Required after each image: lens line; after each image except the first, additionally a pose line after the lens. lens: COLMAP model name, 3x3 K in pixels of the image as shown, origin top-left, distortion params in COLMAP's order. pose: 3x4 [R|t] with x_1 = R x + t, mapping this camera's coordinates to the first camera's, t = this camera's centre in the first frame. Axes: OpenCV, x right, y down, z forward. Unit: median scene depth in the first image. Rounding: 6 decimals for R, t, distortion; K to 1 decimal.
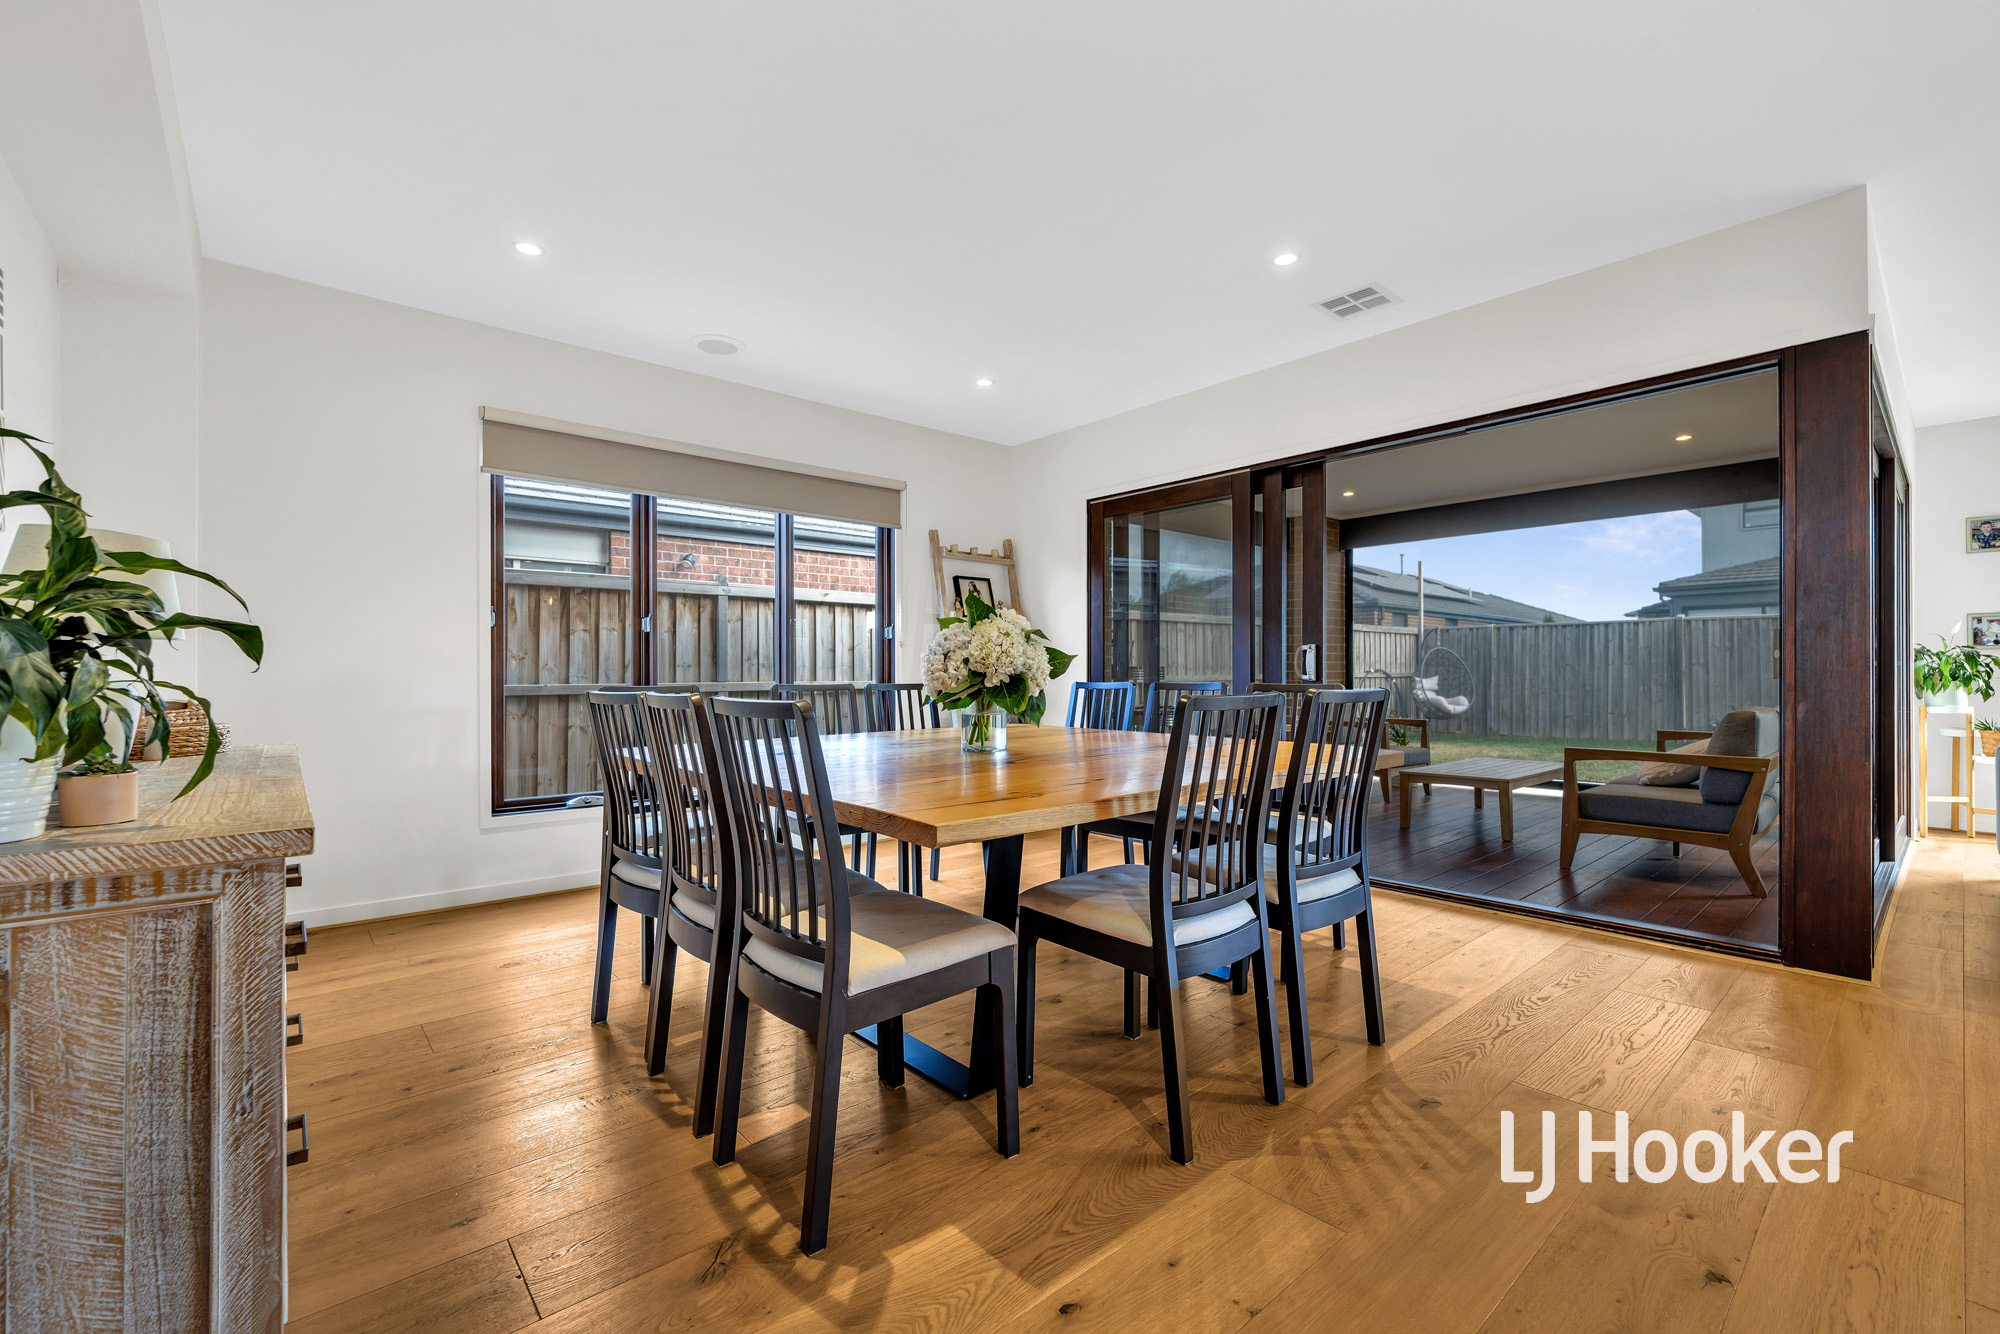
lens RADIAL K [[846.4, 0, 1007.8], [0, 846.4, 679.0], [0, 0, 1]] dist [-0.004498, 0.000239]
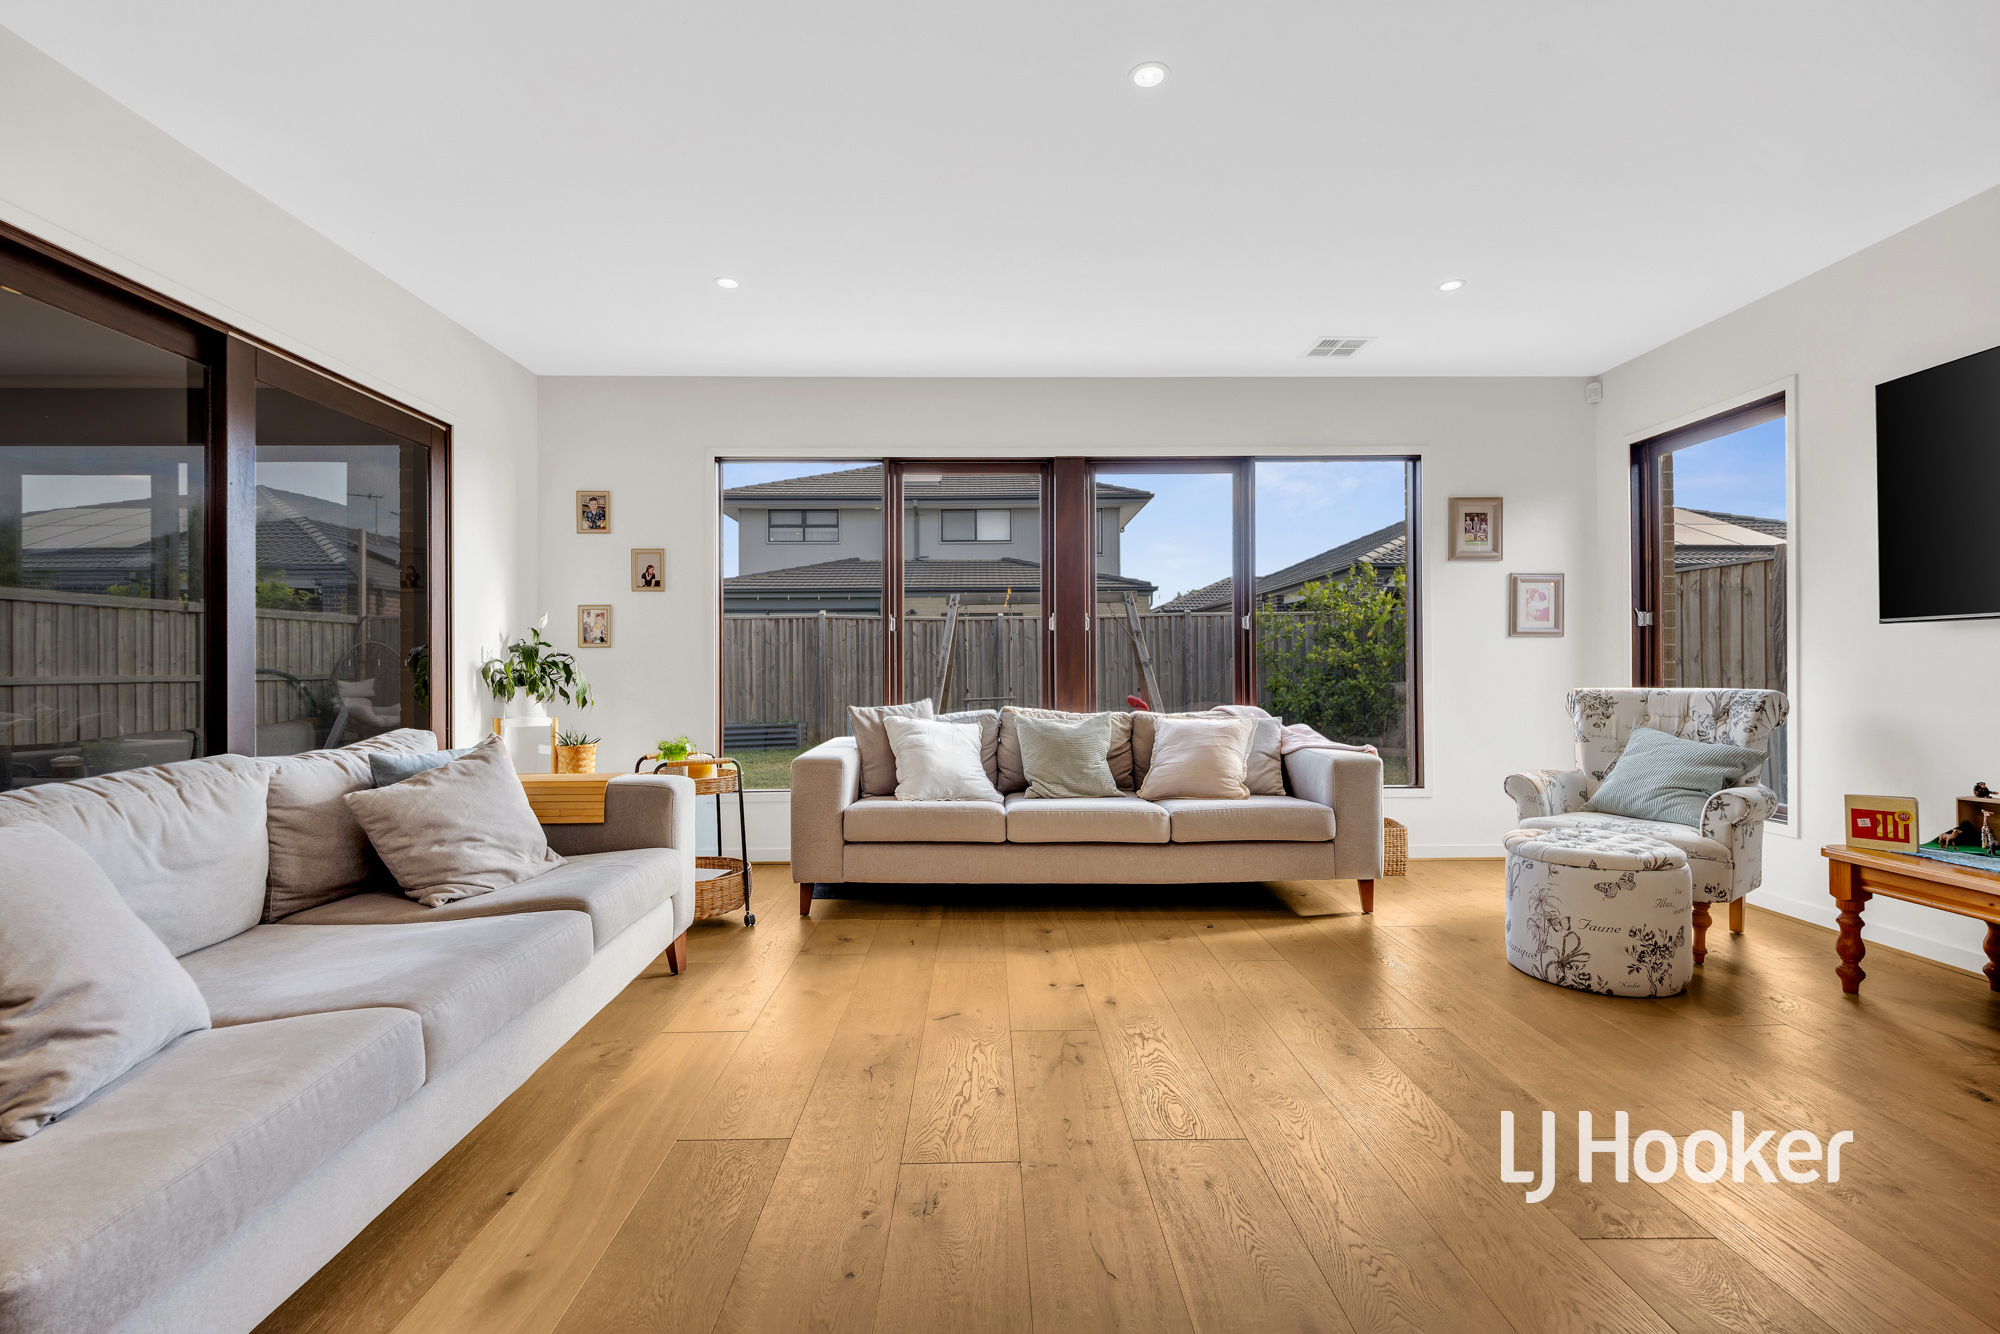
lens RADIAL K [[846.4, 0, 1016.0], [0, 846.4, 667.1], [0, 0, 1]] dist [-0.004498, 0.000239]
pose [[0.651865, 0.003728, 0.758326, 1.105460], [0.005330, 0.999941, -0.009498, -0.007646], [-0.758316, 0.010233, 0.651806, 0.169718]]
